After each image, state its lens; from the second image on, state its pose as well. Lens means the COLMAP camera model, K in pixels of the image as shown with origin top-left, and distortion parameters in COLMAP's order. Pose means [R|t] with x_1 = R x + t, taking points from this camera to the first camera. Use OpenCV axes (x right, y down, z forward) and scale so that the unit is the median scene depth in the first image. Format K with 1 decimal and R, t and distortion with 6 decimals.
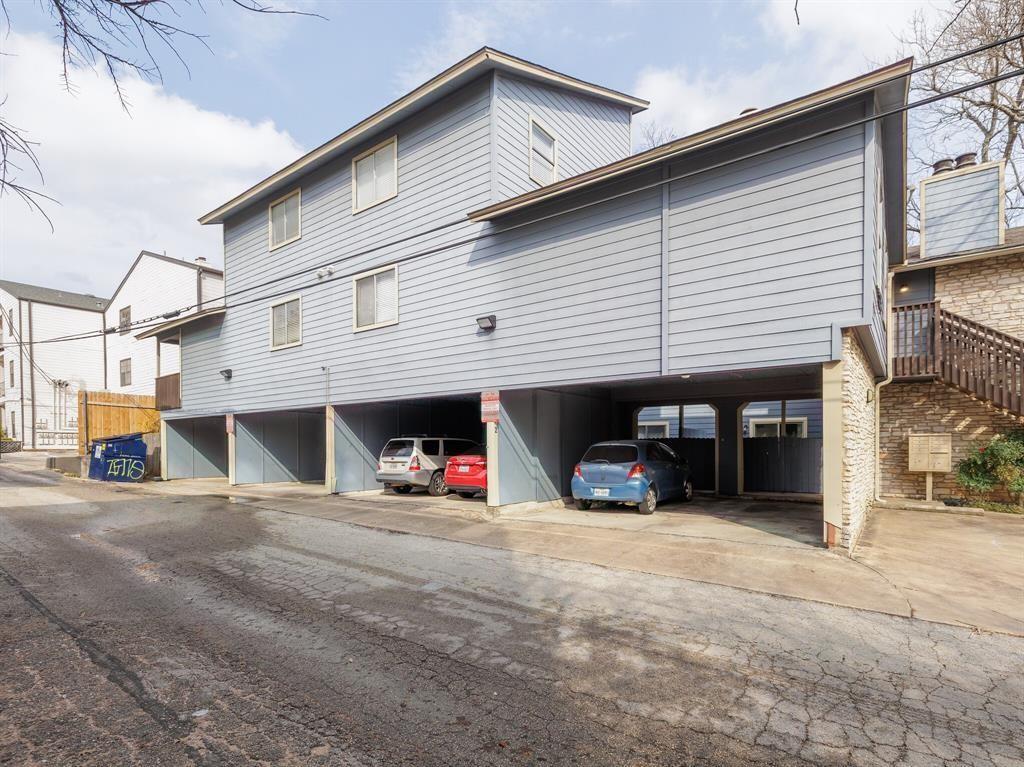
lens RADIAL K [[500.0, 0, 540.6], [0, 500.0, 426.3], [0, 0, 1]] dist [0.000778, 0.001797]
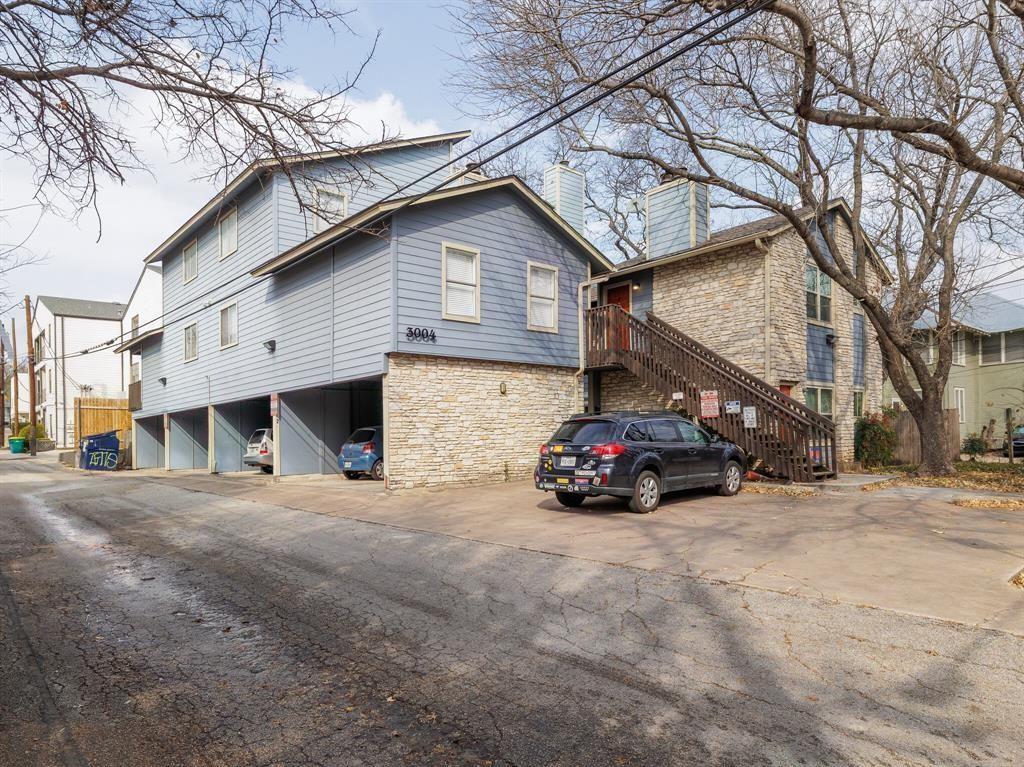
lens RADIAL K [[636.7, 0, 512.3], [0, 636.7, 384.6], [0, 0, 1]] dist [0.002563, 0.000123]
pose [[0.975535, -0.043061, -0.215587, 0.595459], [0.034353, 0.998442, -0.043979, 0.003792], [0.217144, 0.035497, 0.975494, -0.380531]]
